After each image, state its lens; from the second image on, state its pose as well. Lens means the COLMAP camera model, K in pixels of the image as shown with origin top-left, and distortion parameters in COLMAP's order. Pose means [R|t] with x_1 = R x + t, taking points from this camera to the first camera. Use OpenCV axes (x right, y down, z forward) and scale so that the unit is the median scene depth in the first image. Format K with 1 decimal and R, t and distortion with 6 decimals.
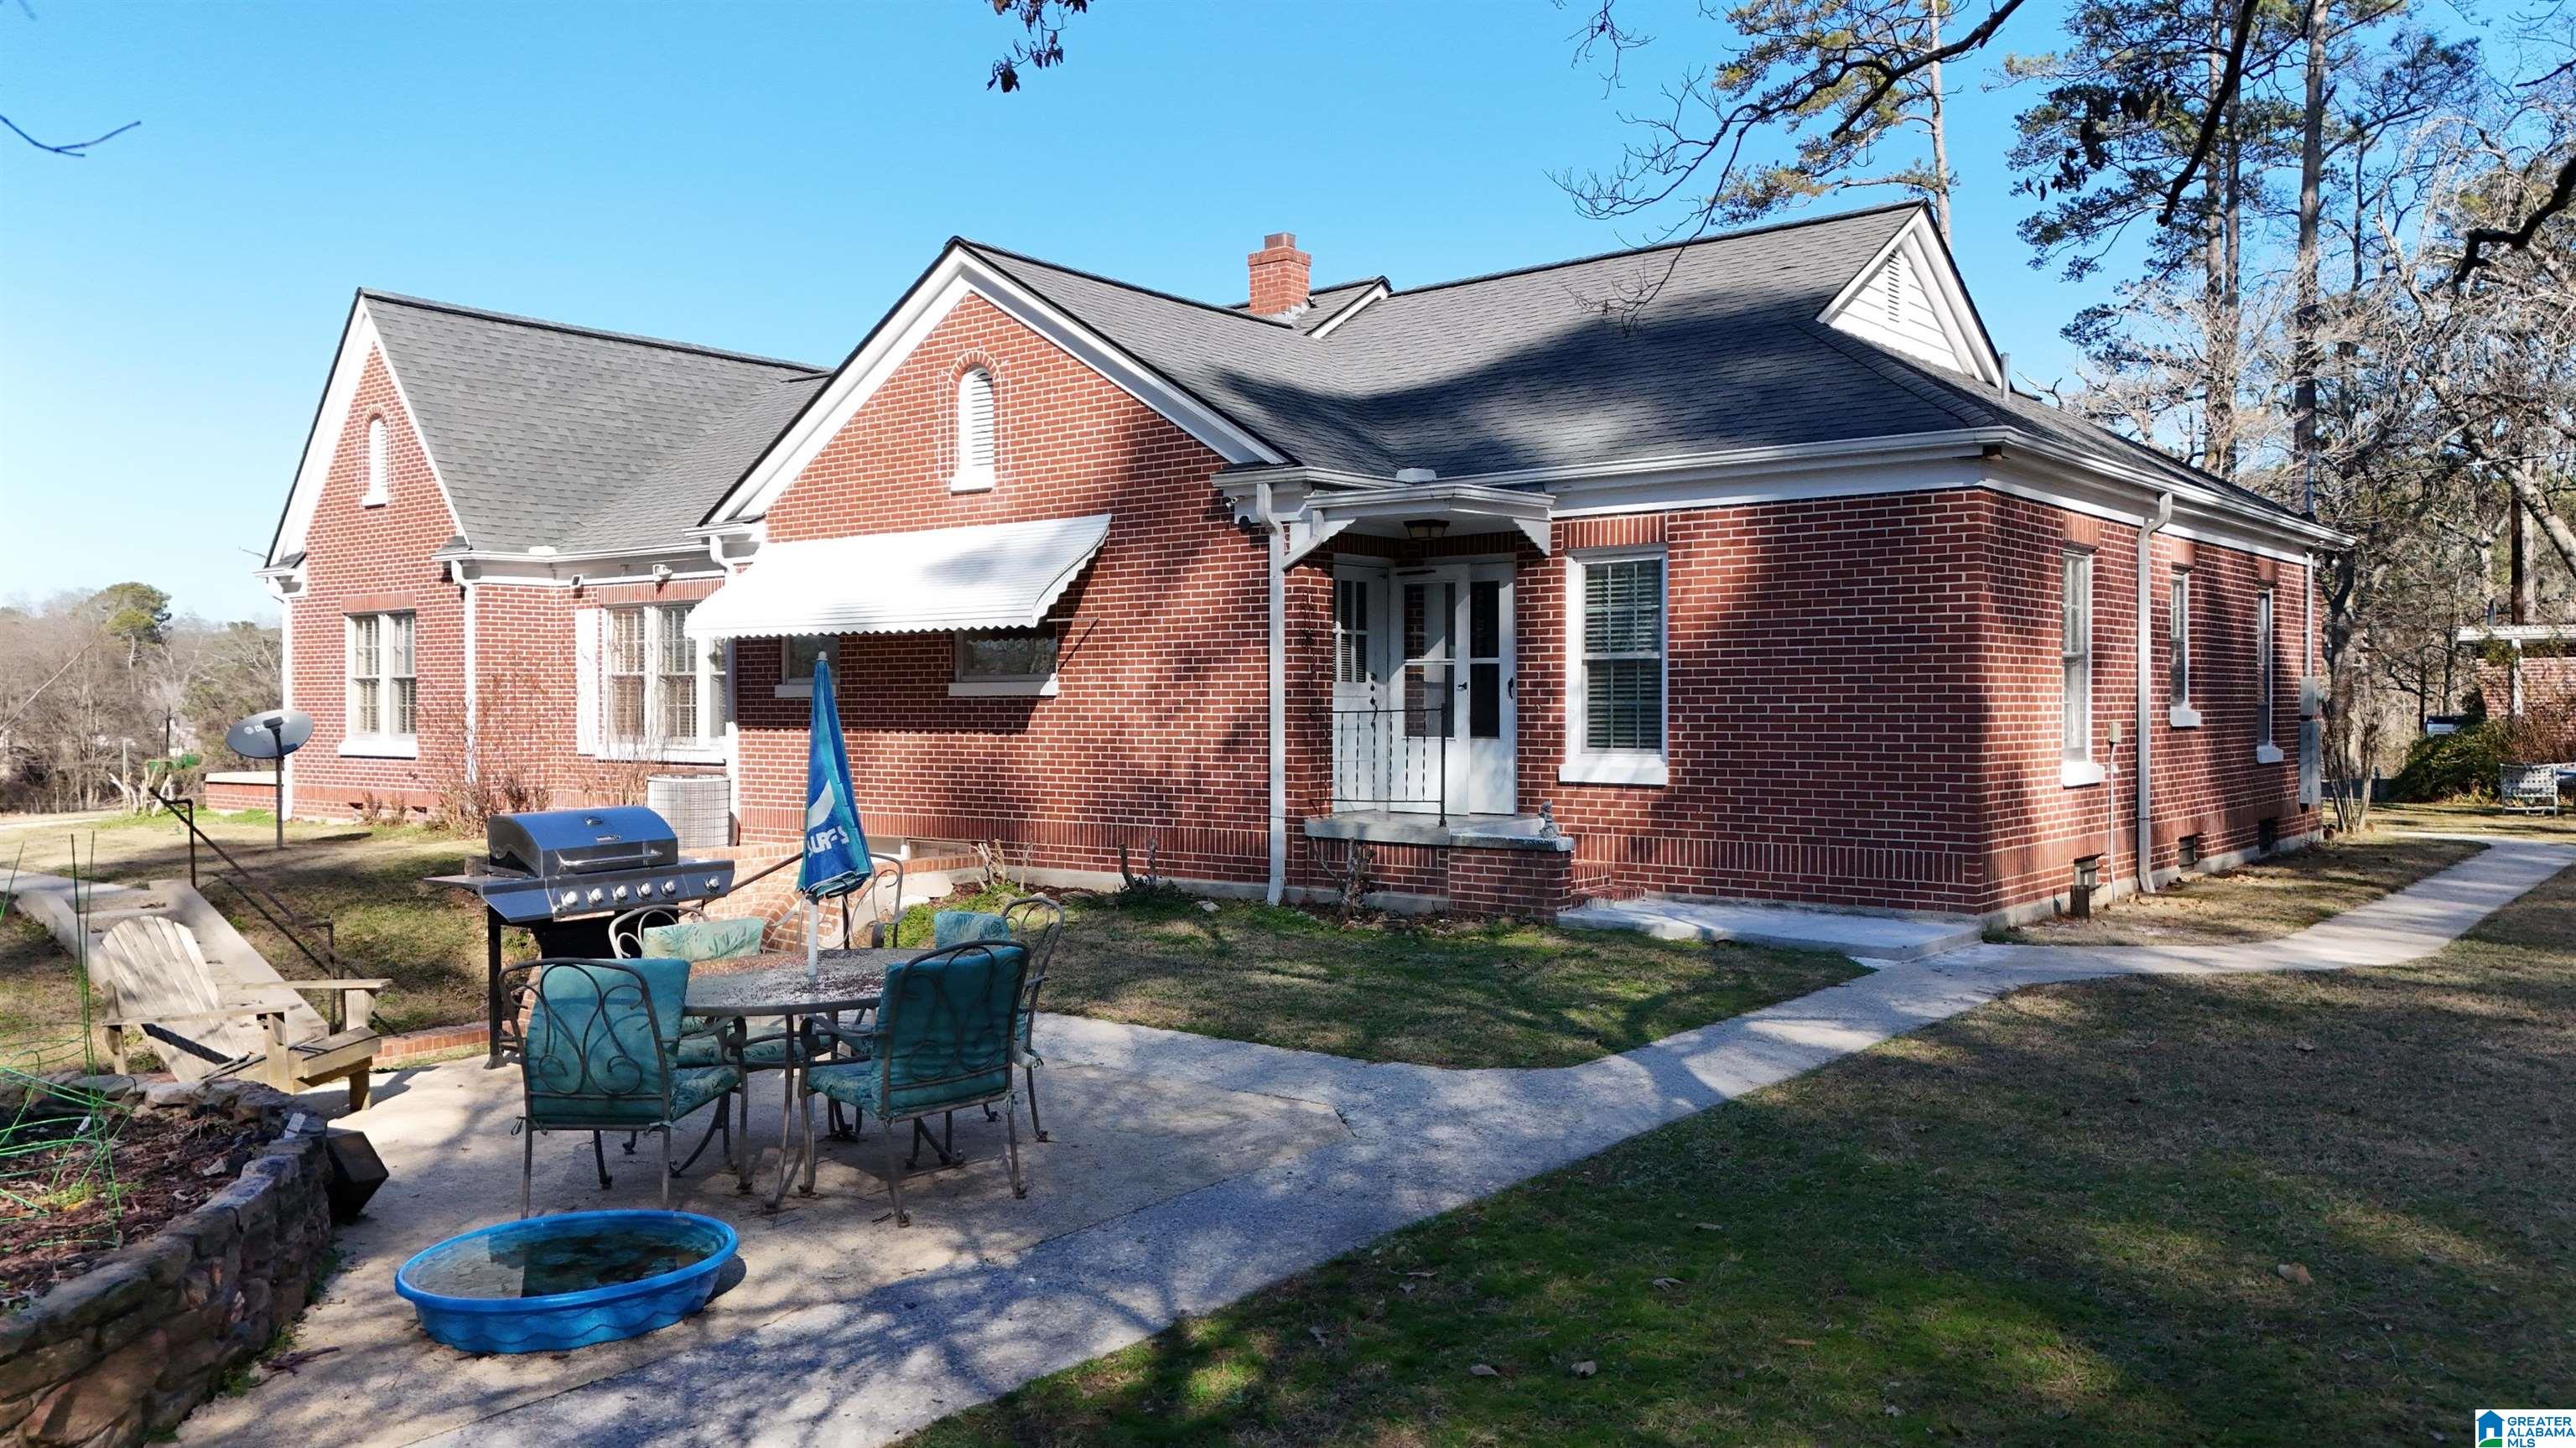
lens RADIAL K [[1868.6, 0, 1288.0], [0, 1868.6, 724.0], [0, 0, 1]] dist [0.122585, -0.137160]
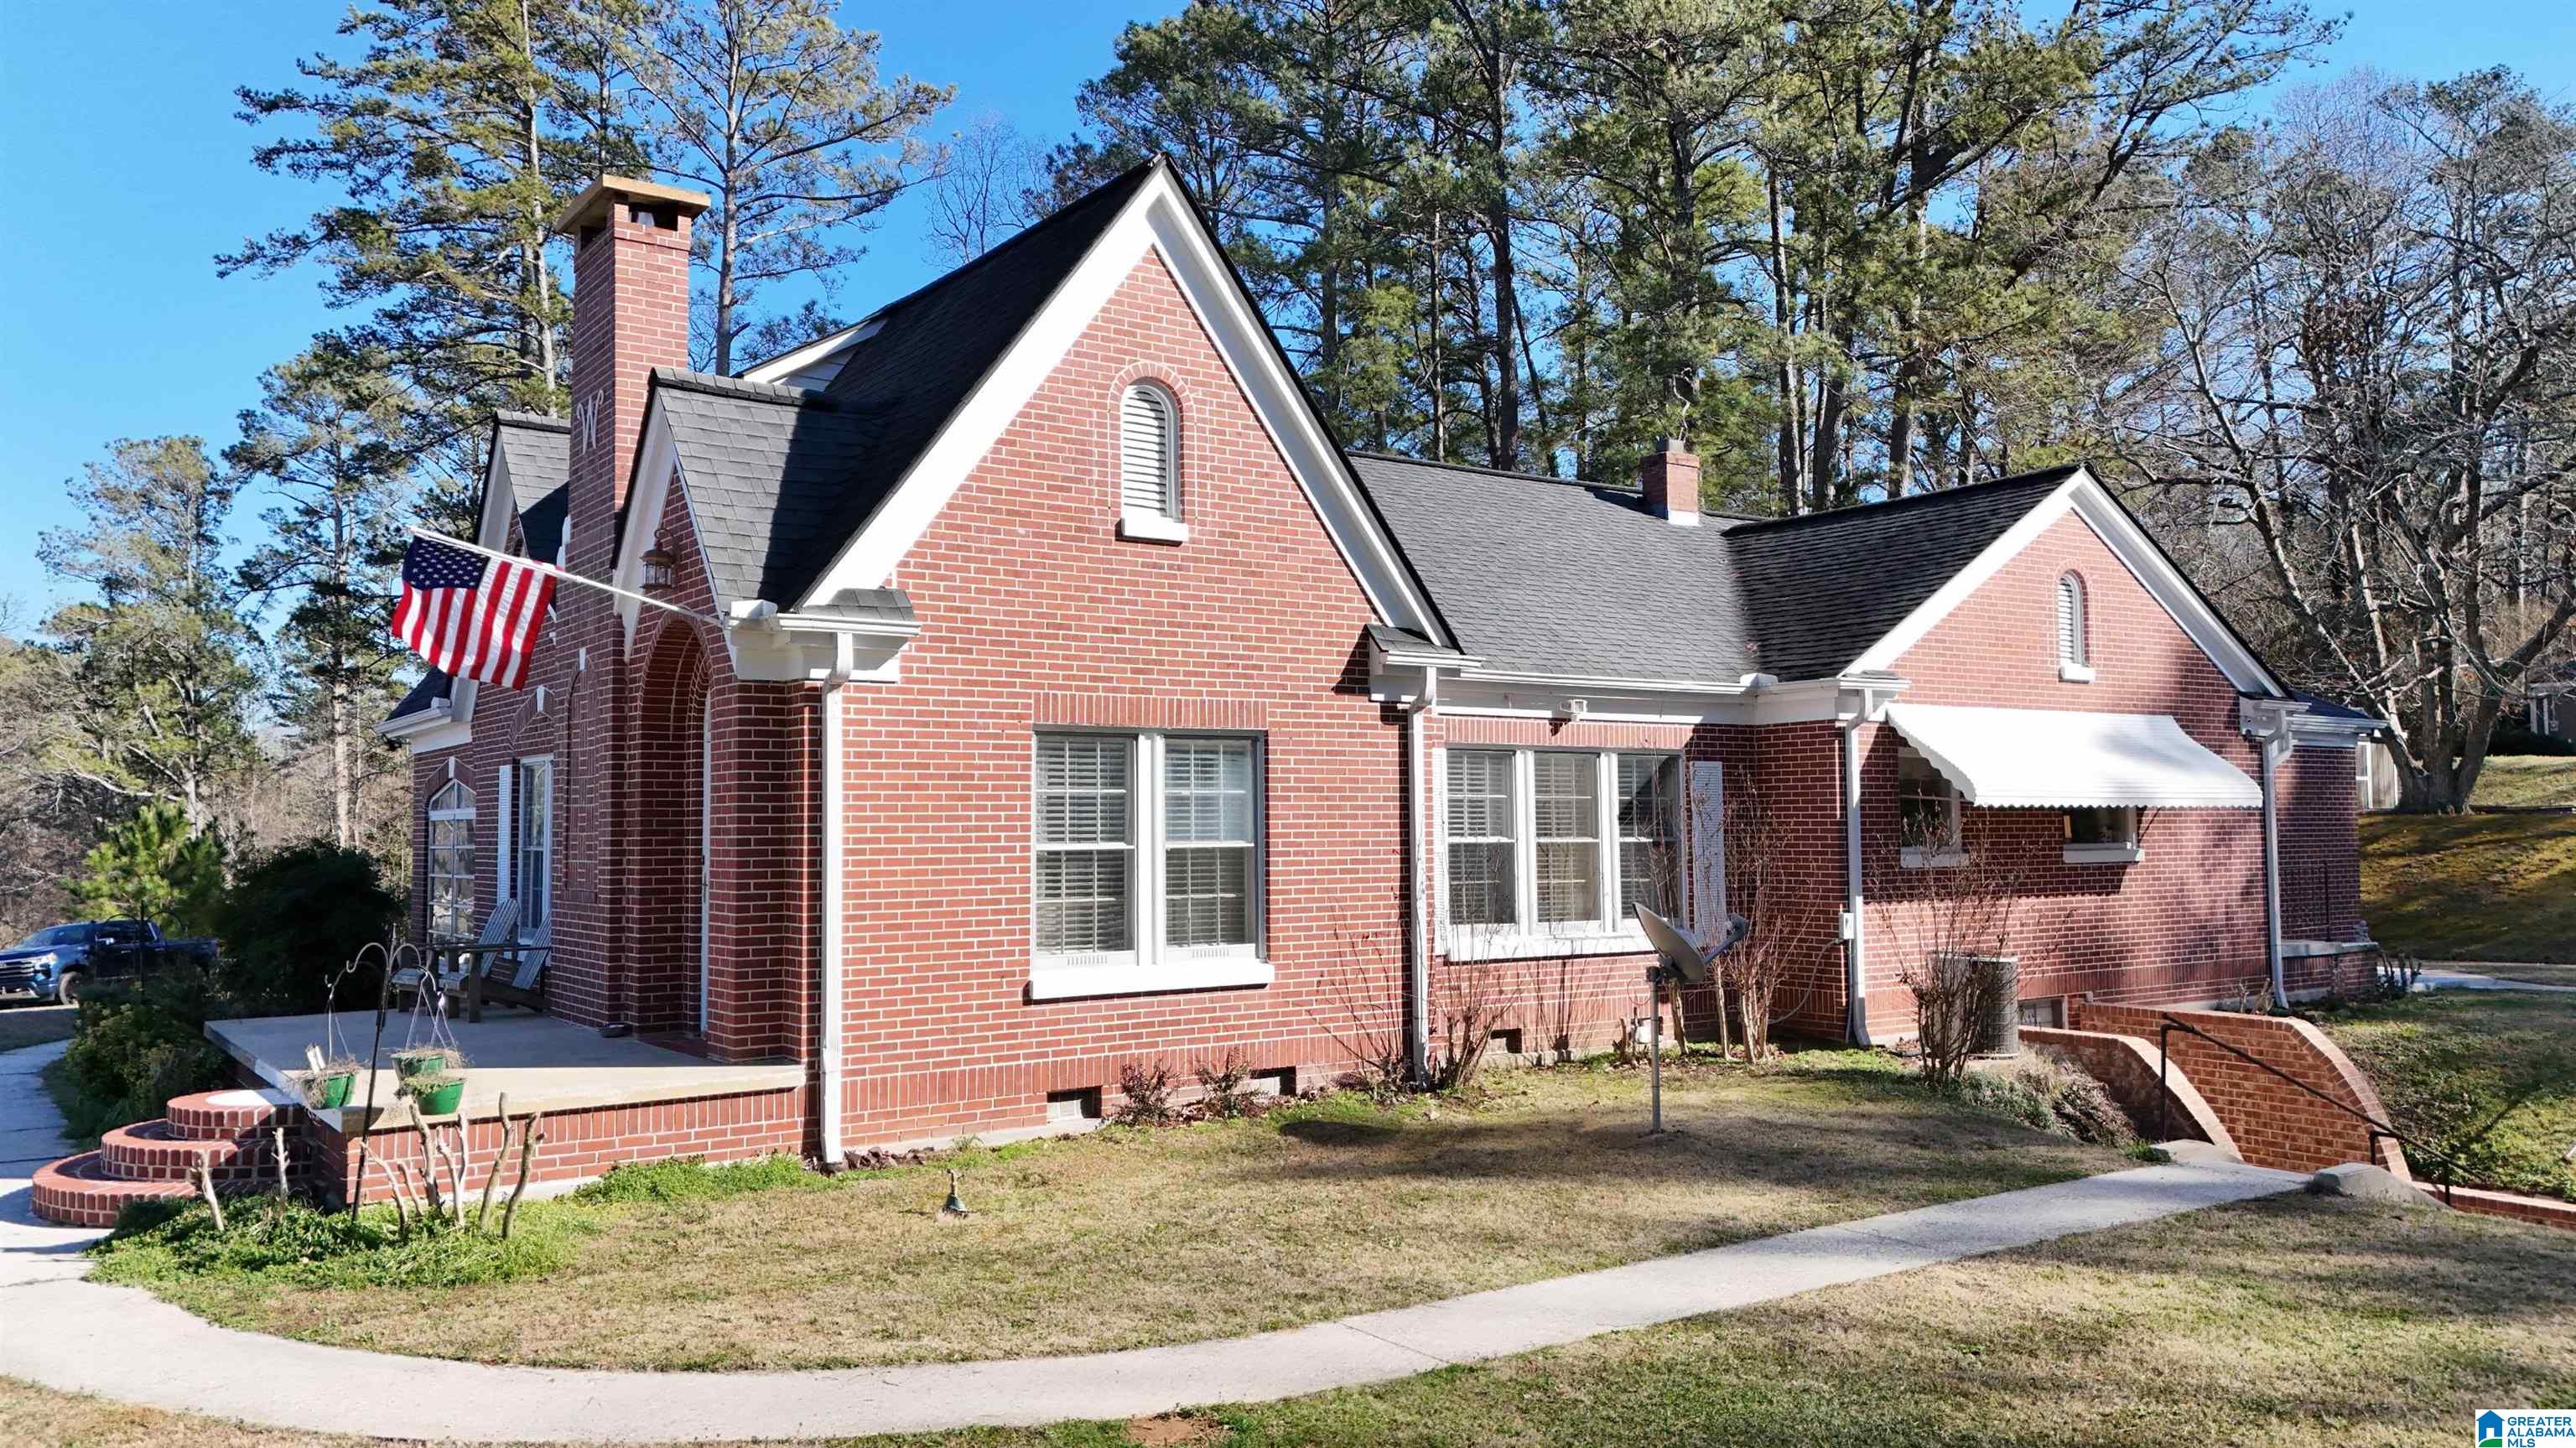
lens RADIAL K [[1868.6, 0, 1288.0], [0, 1868.6, 724.0], [0, 0, 1]] dist [0.122585, -0.137160]
pose [[0.259610, 0.073575, 0.962907, -1.381319], [0.033927, 0.995783, -0.085234, -0.016021], [-0.965117, 0.054796, 0.256019, 1.152843]]
